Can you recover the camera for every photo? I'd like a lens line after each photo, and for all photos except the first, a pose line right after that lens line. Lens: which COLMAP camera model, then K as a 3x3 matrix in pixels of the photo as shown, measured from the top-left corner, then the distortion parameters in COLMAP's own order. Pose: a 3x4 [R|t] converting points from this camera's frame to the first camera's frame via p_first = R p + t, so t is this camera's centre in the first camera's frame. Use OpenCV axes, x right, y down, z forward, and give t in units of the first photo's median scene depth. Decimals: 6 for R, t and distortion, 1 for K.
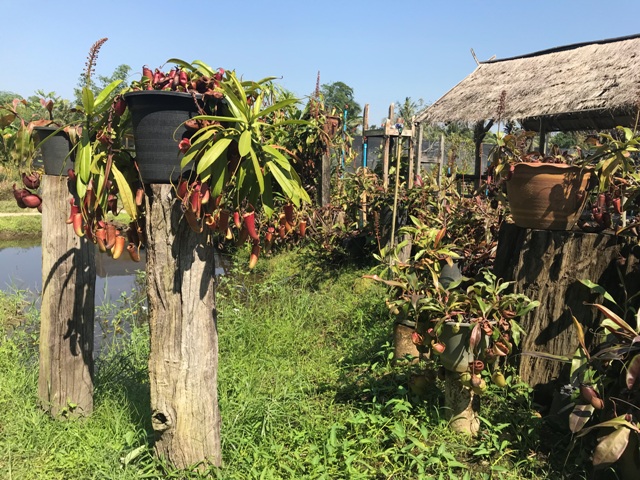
lens RADIAL K [[529.3, 0, 319.8], [0, 529.3, 239.4], [0, 0, 1]] dist [0.014871, -0.005369]
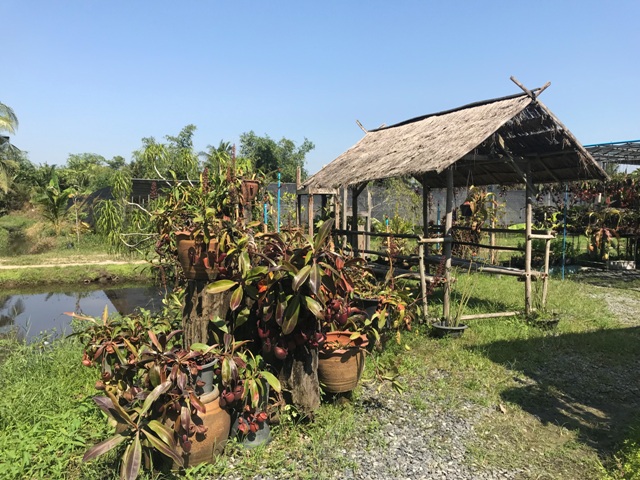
lens RADIAL K [[529.3, 0, 319.9], [0, 529.3, 240.8], [0, 0, 1]] dist [0.014871, -0.005369]
pose [[0.992047, -0.015043, -0.124968, 0.340577], [0.004184, 0.996226, -0.086702, 0.000920], [0.125800, 0.085490, 0.988365, -0.120616]]
